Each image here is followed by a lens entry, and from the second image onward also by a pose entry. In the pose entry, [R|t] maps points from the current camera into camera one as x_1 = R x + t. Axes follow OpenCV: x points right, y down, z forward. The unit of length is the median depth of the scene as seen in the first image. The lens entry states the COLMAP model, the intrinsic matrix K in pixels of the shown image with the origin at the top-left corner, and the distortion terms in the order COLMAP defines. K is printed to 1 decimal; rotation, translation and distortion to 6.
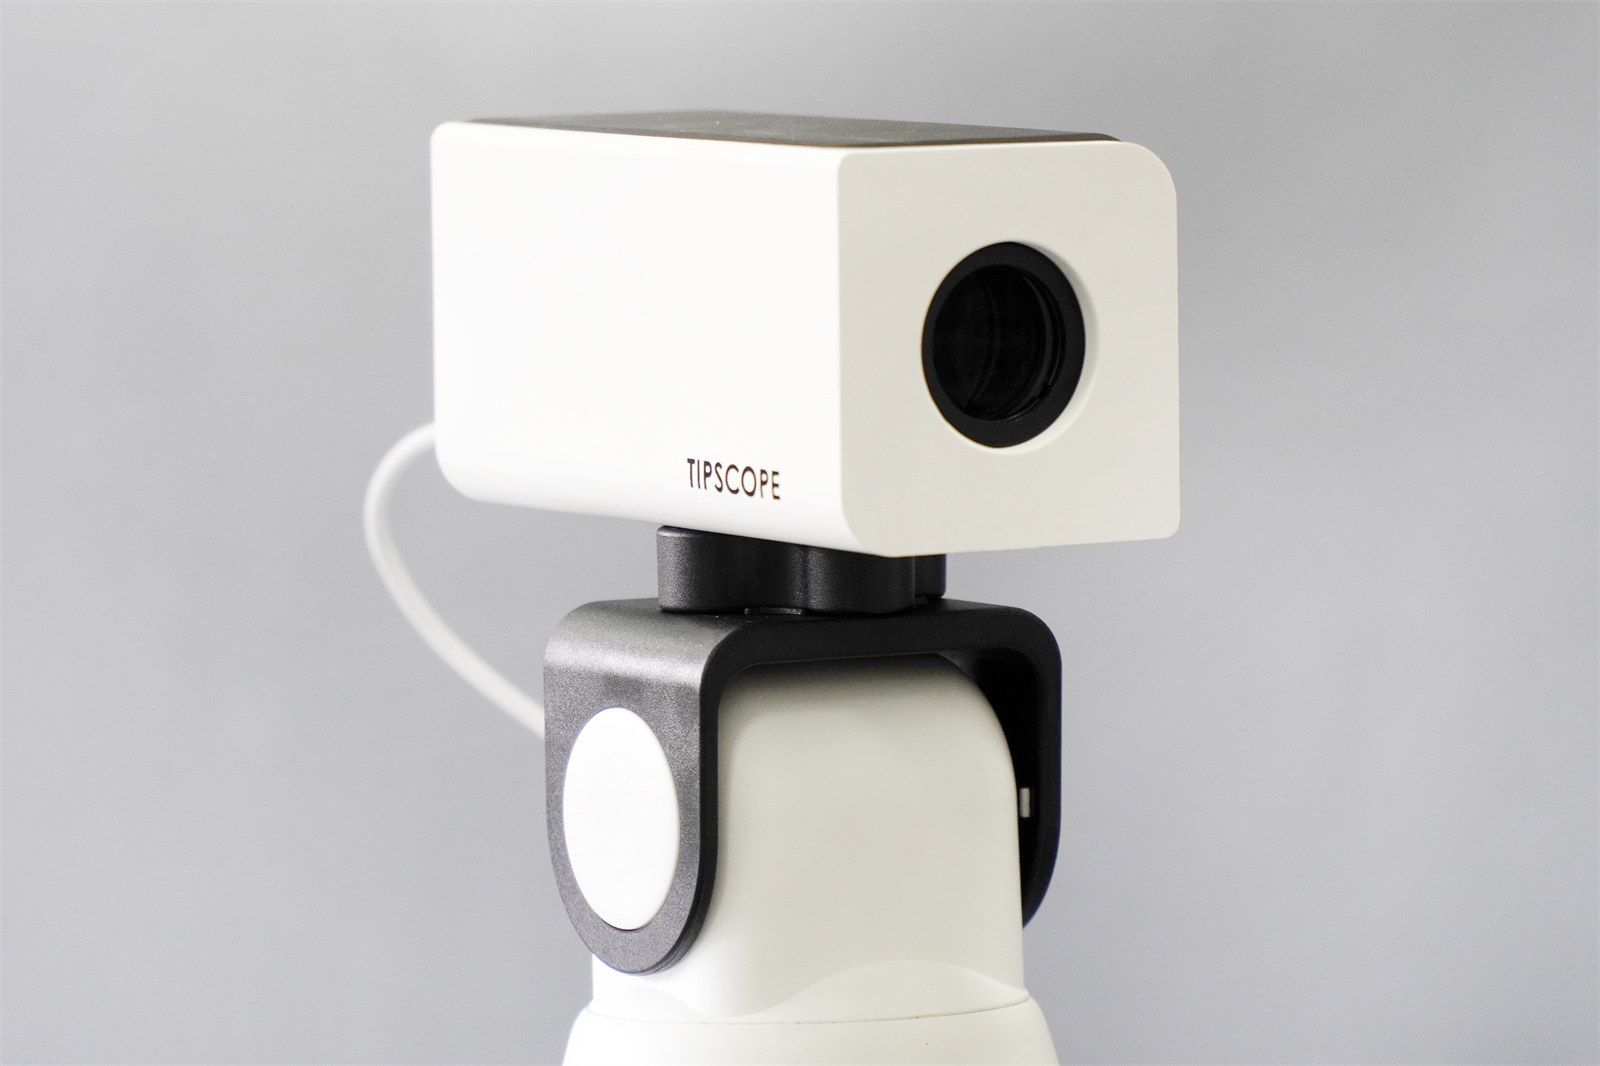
lens RADIAL K [[7398.8, 0, 800.0], [0, 7398.8, 533.0], [0, 0, 1]] dist [-0.218891, -3.461585]
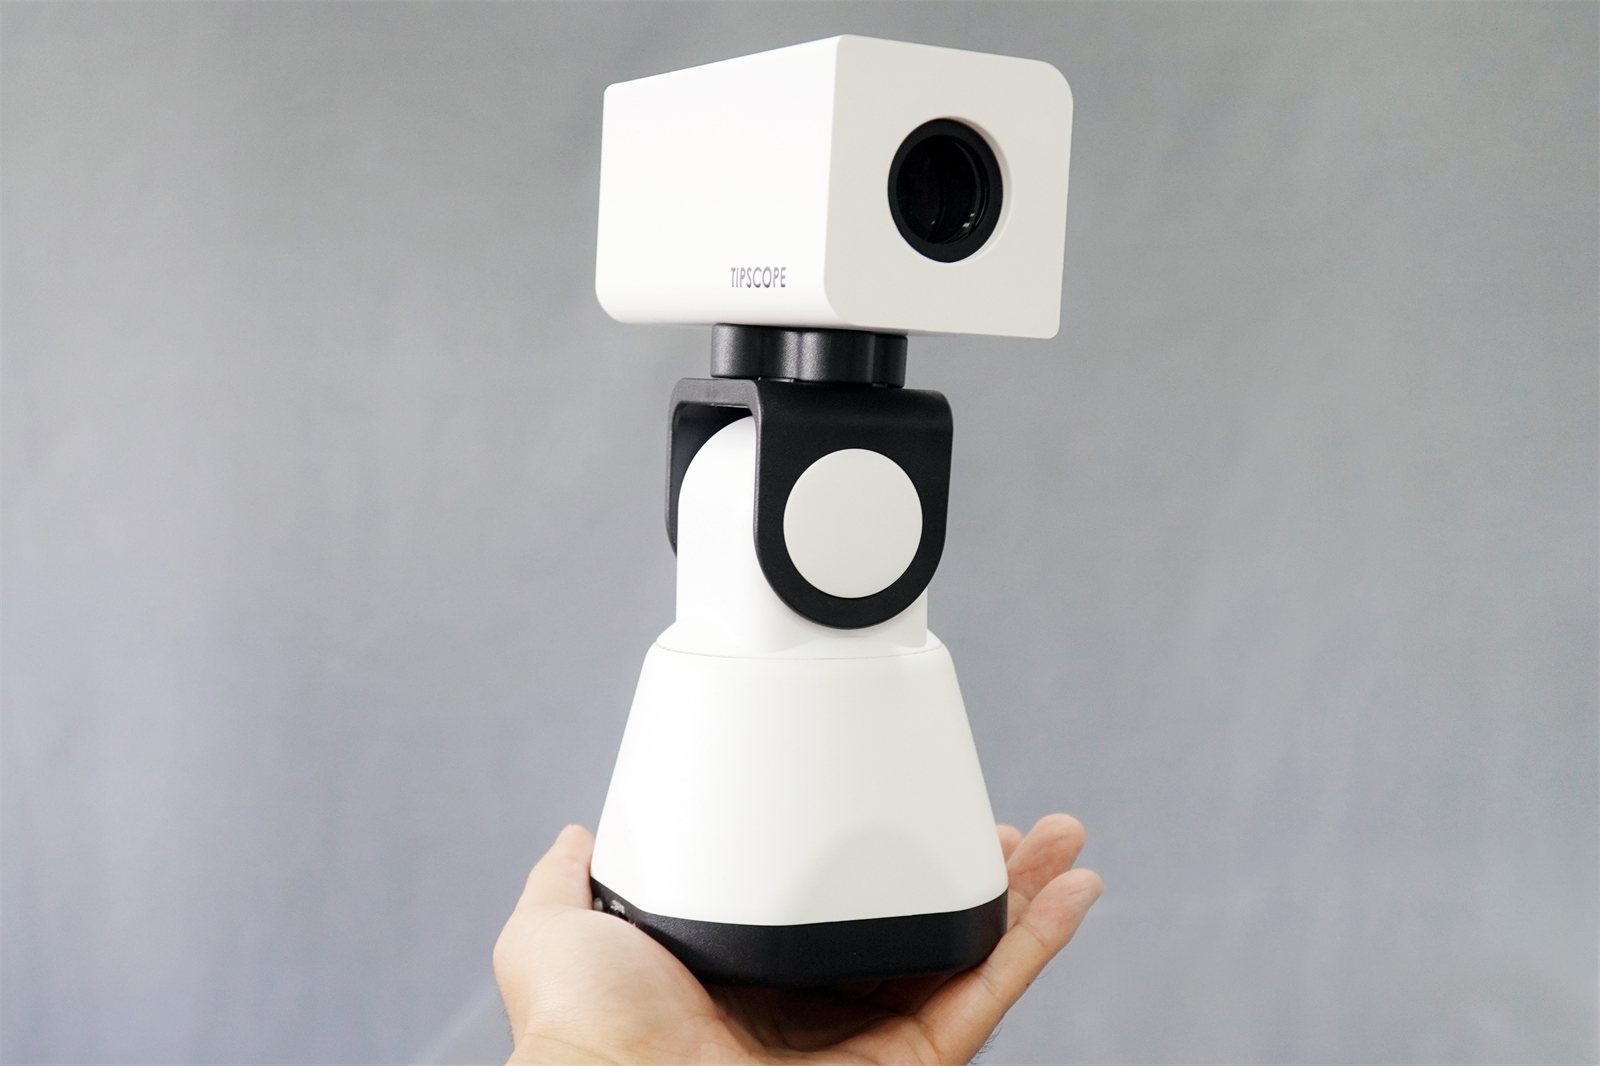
lens RADIAL K [[2307.4, 0, 800.0], [0, 2307.4, 533.0], [0, 0, 1]] dist [-0.013143, -0.005650]
pose [[0.996980, 0.061951, -0.046820, 0.023643], [-0.061977, 0.998077, 0.000904, 0.041858], [0.046786, 0.002000, 0.998903, 0.529943]]
